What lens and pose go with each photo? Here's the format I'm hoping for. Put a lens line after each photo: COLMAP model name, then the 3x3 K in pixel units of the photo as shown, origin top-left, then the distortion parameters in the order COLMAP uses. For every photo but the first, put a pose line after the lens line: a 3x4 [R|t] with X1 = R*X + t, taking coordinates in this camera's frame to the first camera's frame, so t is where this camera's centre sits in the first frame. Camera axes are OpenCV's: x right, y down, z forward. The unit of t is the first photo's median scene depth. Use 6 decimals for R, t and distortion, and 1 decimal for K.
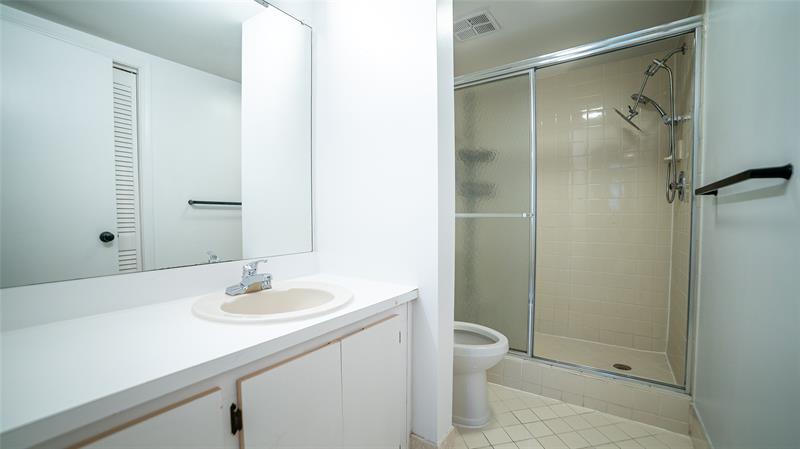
lens RADIAL K [[317.2, 0, 401.3], [0, 317.2, 228.6], [0, 0, 1]] dist [-0.011366, 0.000834]
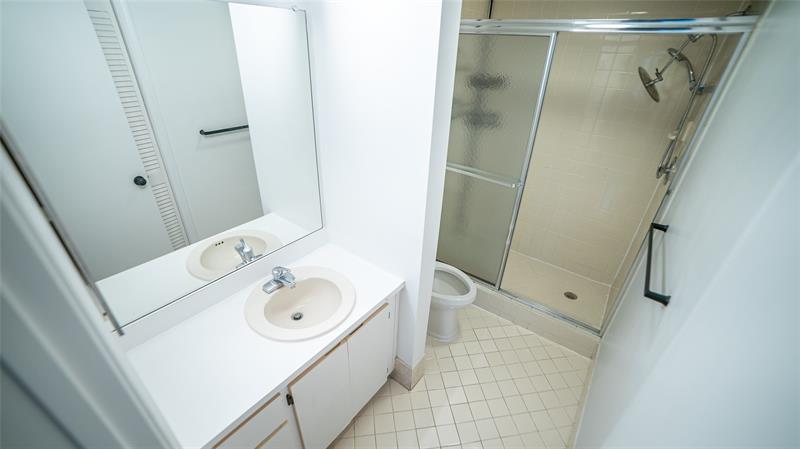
lens RADIAL K [[317.2, 0, 399.9], [0, 317.2, 227.5], [0, 0, 1]] dist [-0.011366, 0.000834]
pose [[0.998305, 0.054931, -0.019215, 0.032324], [-0.040704, 0.895074, 0.444056, -0.435917], [0.041591, -0.442521, 0.895793, -0.059143]]
